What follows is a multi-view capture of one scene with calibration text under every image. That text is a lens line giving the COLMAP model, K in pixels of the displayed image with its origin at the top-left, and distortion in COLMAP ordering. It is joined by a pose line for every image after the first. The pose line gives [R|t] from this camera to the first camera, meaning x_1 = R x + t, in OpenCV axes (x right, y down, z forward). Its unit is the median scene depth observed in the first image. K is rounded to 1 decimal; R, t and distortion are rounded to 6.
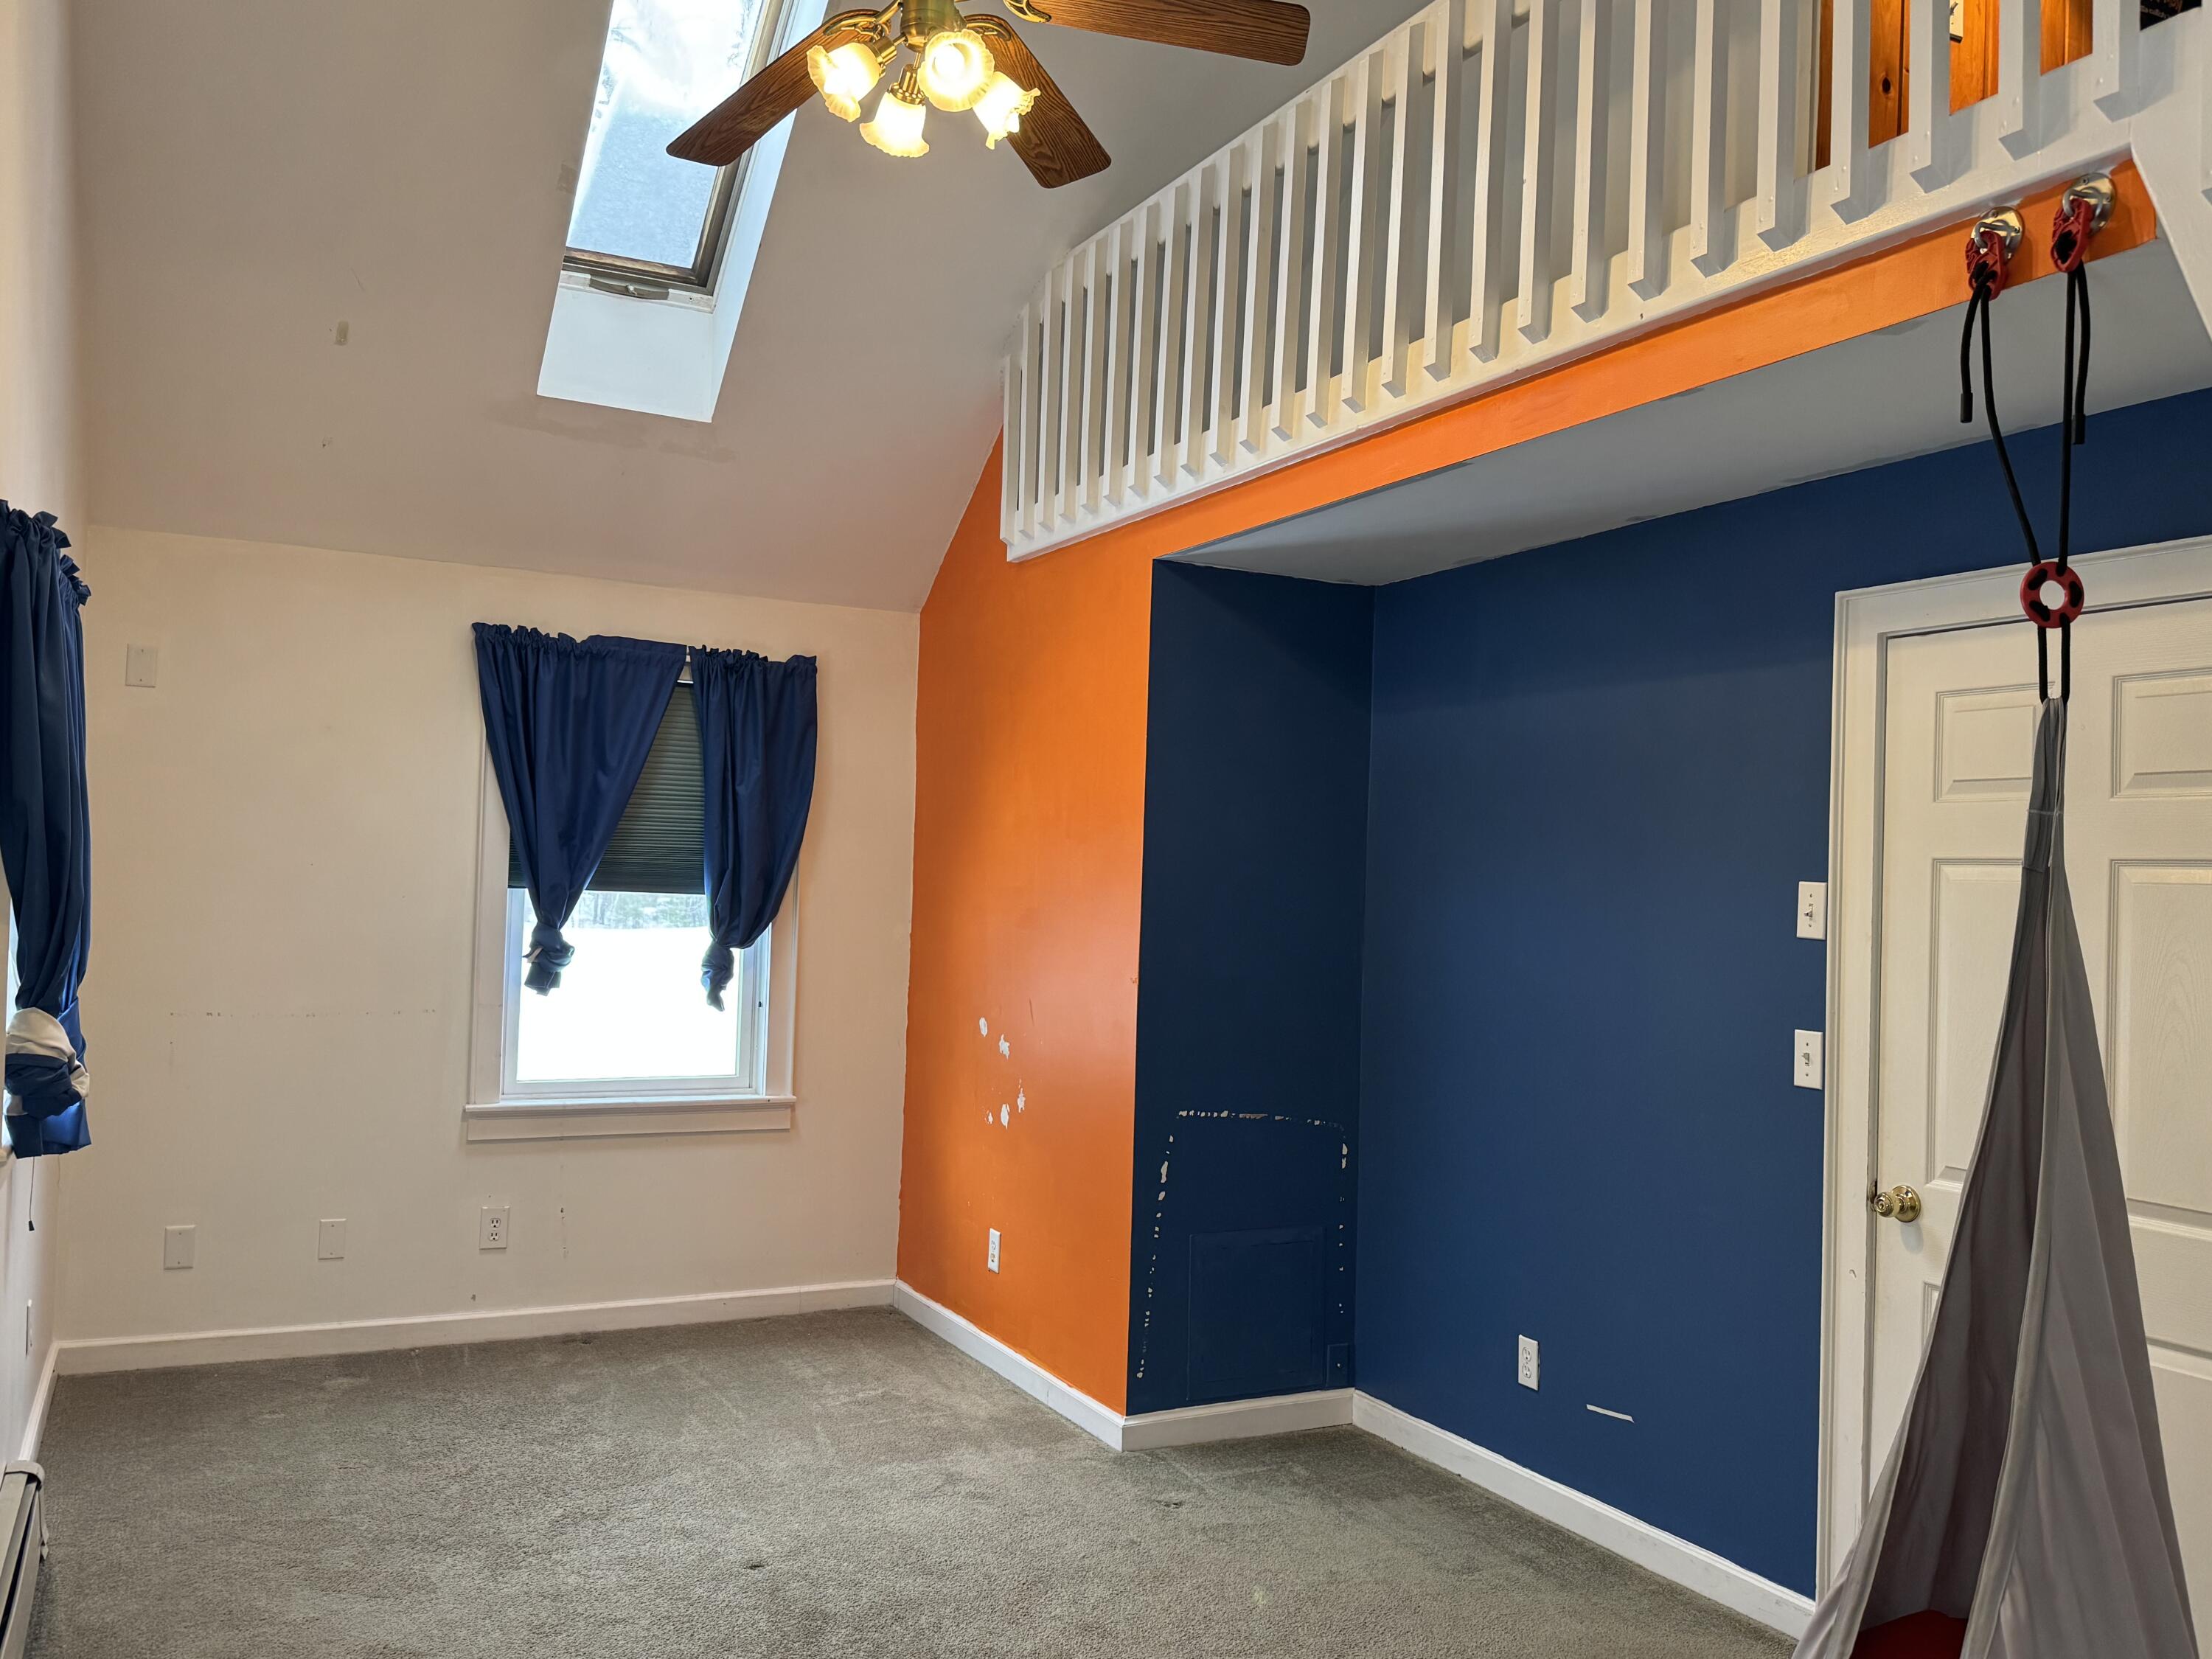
lens RADIAL K [[1844.8, 0, 1066.8], [0, 1844.8, 821.1], [0, 0, 1]] dist [0.110331, -0.166901]
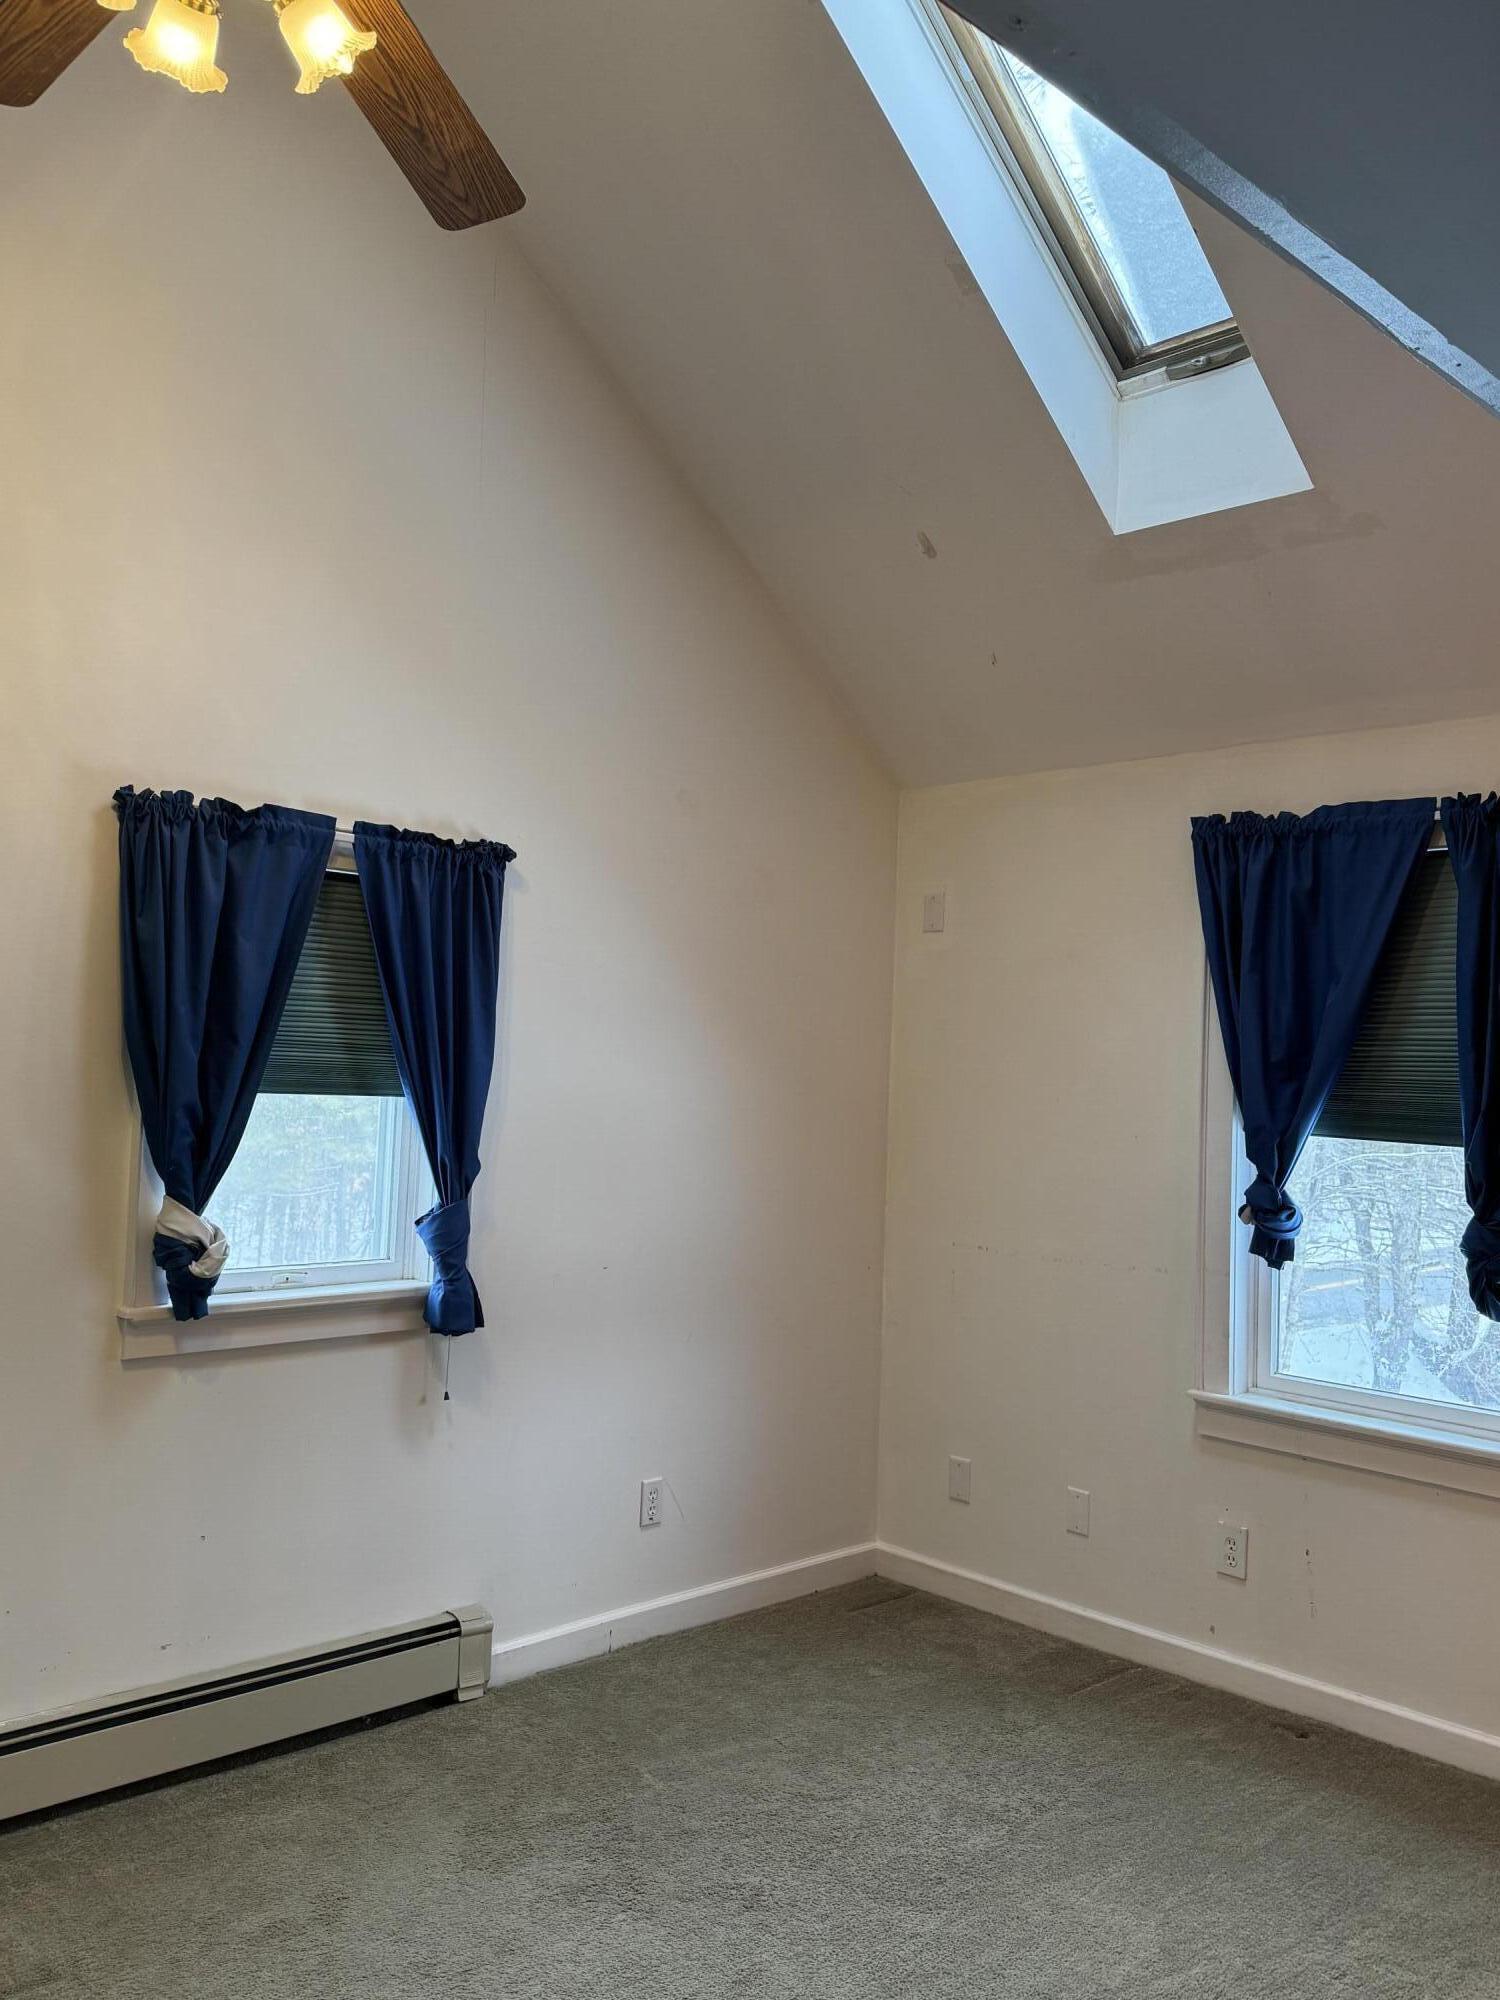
lens RADIAL K [[1668.0, 0, 750.0], [0, 1668.0, 1000.0], [0, 0, 1]] dist [0.110331, -0.166901]
pose [[0.294130, -0.054681, -0.954200, 0.532219], [0.011861, 0.998494, -0.053563, 0.023187], [0.955692, 0.004437, 0.294335, 0.885875]]
